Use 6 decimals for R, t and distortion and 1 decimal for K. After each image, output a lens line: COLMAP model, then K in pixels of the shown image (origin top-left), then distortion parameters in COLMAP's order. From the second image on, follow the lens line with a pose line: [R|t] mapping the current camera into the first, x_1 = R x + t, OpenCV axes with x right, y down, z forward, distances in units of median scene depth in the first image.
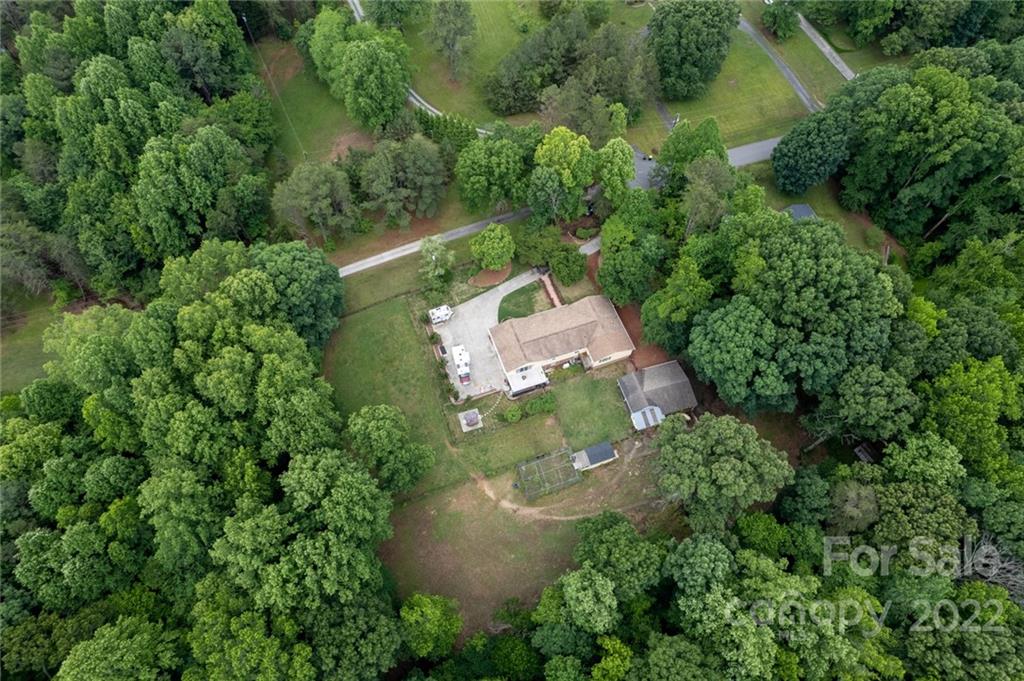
lens RADIAL K [[657.5, 0, 508.4], [0, 657.5, 345.7], [0, 0, 1]] dist [-0.079661, 0.064945]
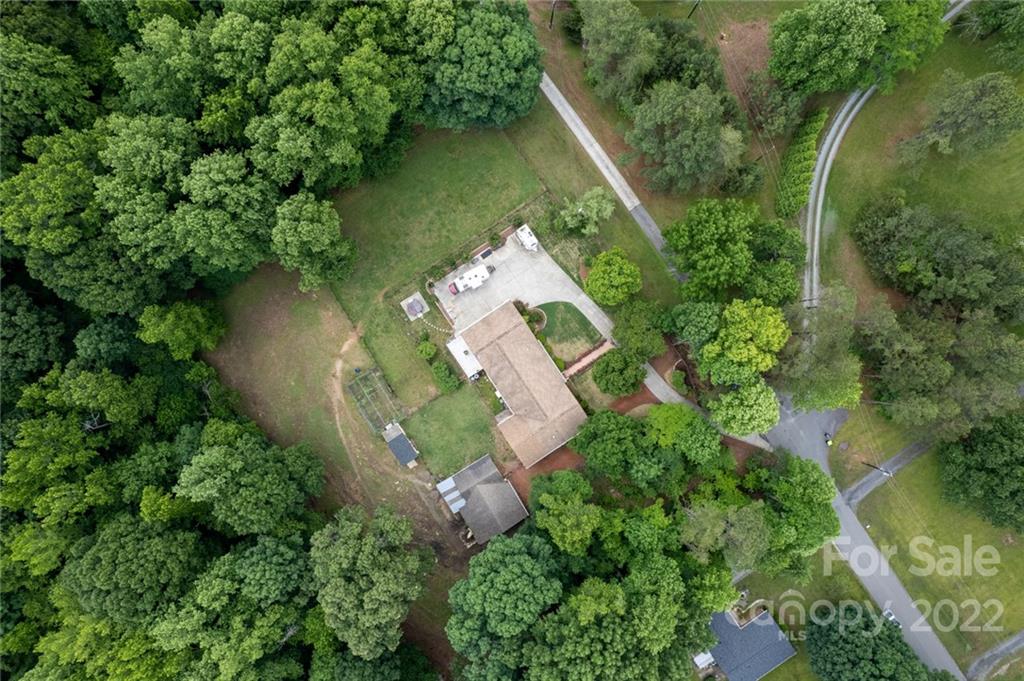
lens RADIAL K [[657.5, 0, 508.4], [0, 657.5, 345.7], [0, 0, 1]] dist [-0.079661, 0.064945]
pose [[0.240786, 0.970471, -0.014397, 0.040905], [-0.851154, 0.218264, 0.477386, -0.427388], [0.466432, -0.102694, 0.878576, 0.237381]]
